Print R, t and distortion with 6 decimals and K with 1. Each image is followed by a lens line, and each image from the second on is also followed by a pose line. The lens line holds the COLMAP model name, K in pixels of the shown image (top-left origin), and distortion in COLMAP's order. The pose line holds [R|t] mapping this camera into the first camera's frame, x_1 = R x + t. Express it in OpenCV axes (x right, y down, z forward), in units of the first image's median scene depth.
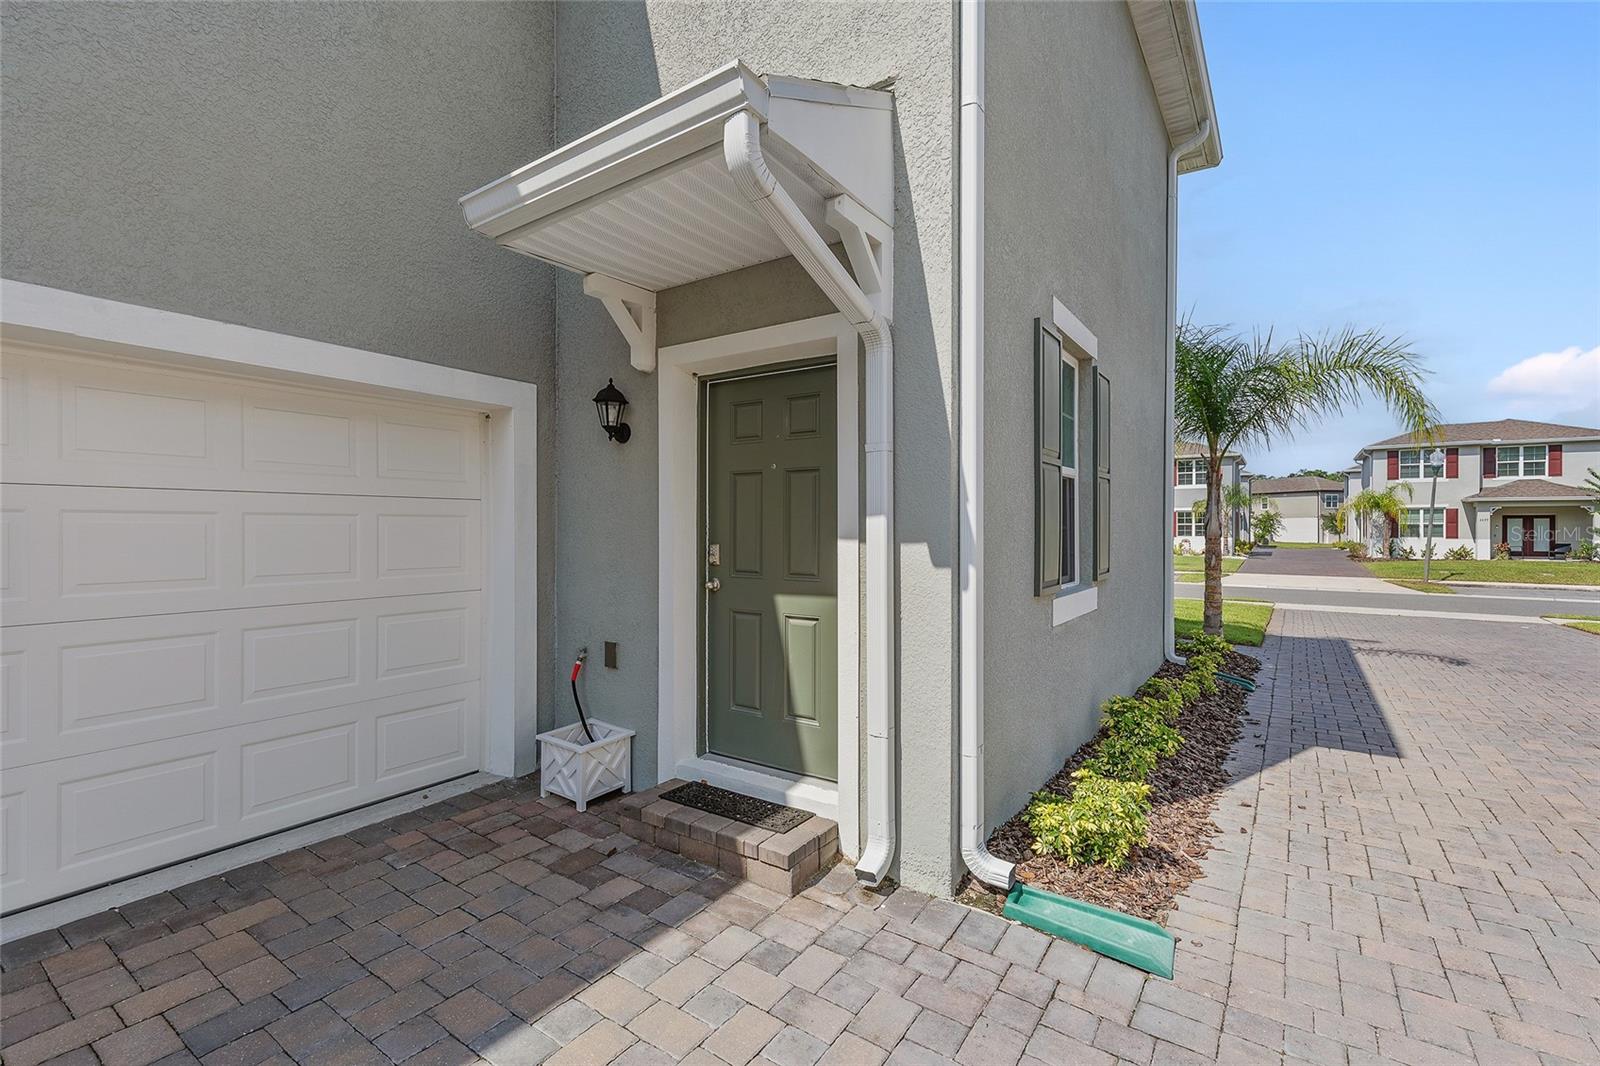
lens RADIAL K [[719.3, 0, 800.0], [0, 719.3, 533.0], [0, 0, 1]] dist [-0.000975, -0.000150]
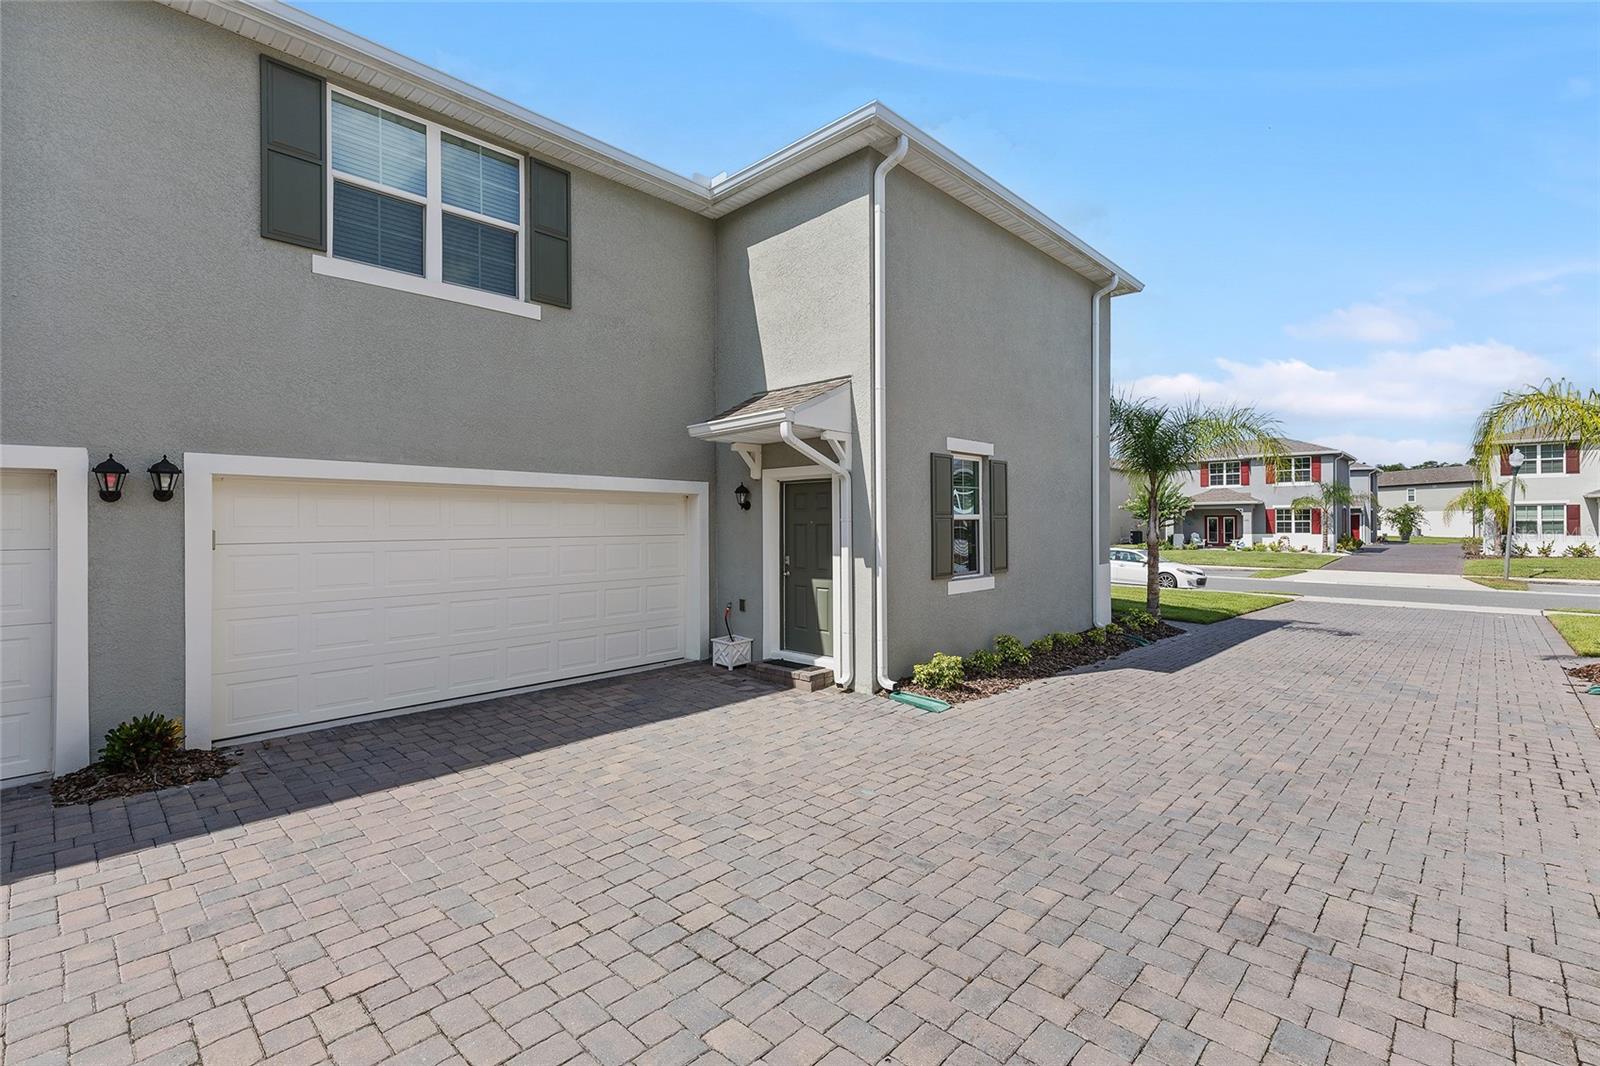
lens RADIAL K [[712.8, 0, 805.0], [0, 712.8, 527.6], [0, 0, 1]] dist [0.000347, -0.000066]
pose [[0.988301, -0.003927, -0.152468, 0.270110], [0.003971, 0.999992, -0.000018, -0.071366], [0.152466, -0.000588, 0.988308, -1.167673]]
